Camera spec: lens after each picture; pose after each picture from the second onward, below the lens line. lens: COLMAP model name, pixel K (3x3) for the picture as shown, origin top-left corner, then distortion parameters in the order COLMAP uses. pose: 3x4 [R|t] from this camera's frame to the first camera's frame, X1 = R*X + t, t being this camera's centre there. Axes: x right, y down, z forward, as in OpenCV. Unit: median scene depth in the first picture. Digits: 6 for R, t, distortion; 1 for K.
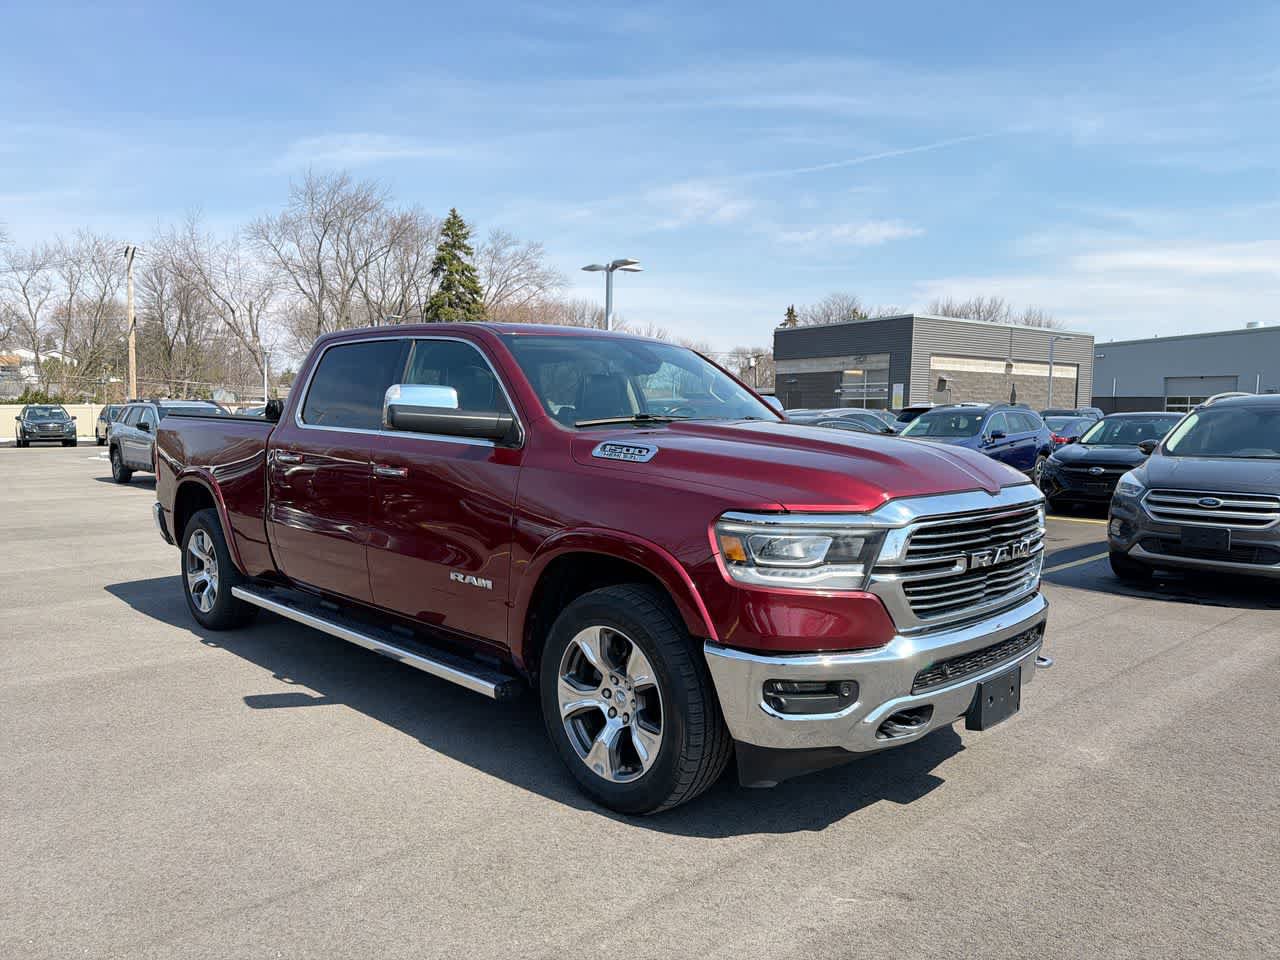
lens RADIAL K [[932.1, 0, 640.0], [0, 932.1, 480.0], [0, 0, 1]] dist [0.132251, -0.226001]
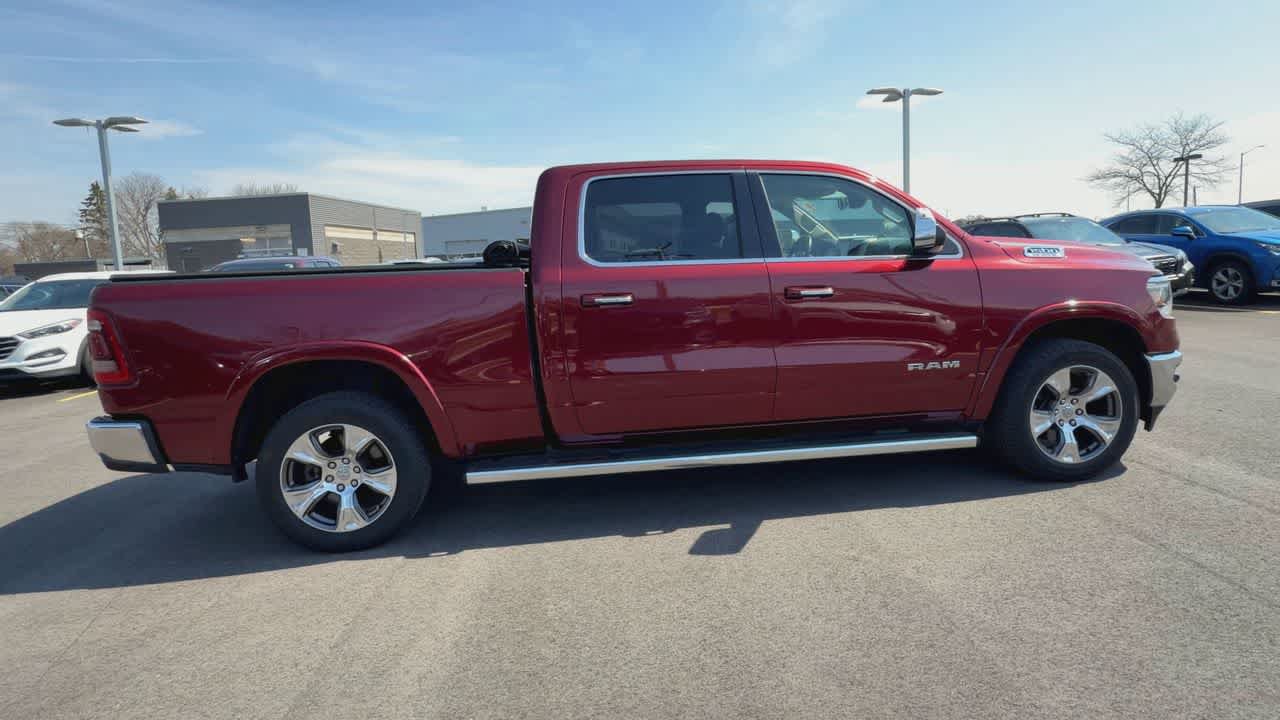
lens RADIAL K [[663.0, 0, 670.7], [0, 663.0, 337.2], [0, 0, 1]] dist [-0.000083, 0.000241]
pose [[0.605231, -0.132954, 0.784869, -0.678539], [0.110287, 0.990450, 0.082733, -0.027697], [-0.788373, 0.036488, 0.614114, 0.454651]]
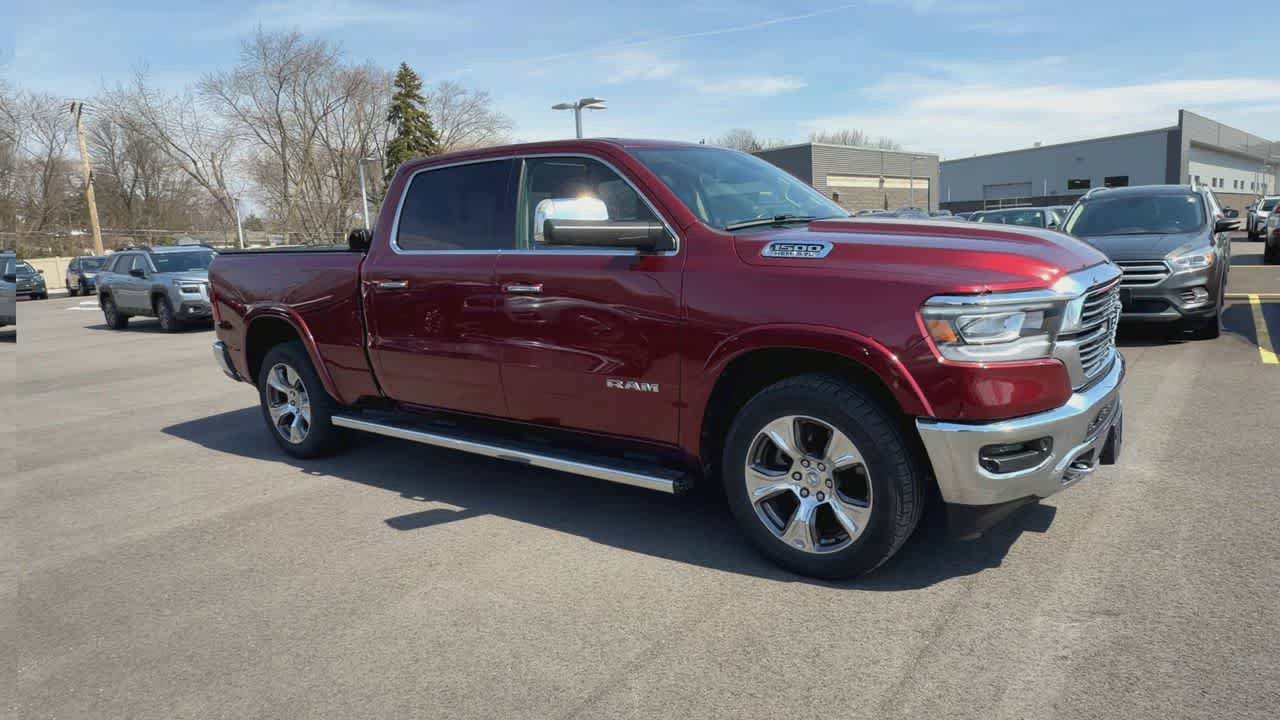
lens RADIAL K [[755.1, 0, 757.9], [0, 755.1, 335.2], [0, 0, 1]] dist [-0.001169, 0.002837]
pose [[0.970843, -0.088874, 0.222632, -0.141035], [0.073894, 0.994461, 0.074753, -0.000719], [-0.228042, -0.056122, 0.972032, 0.096800]]
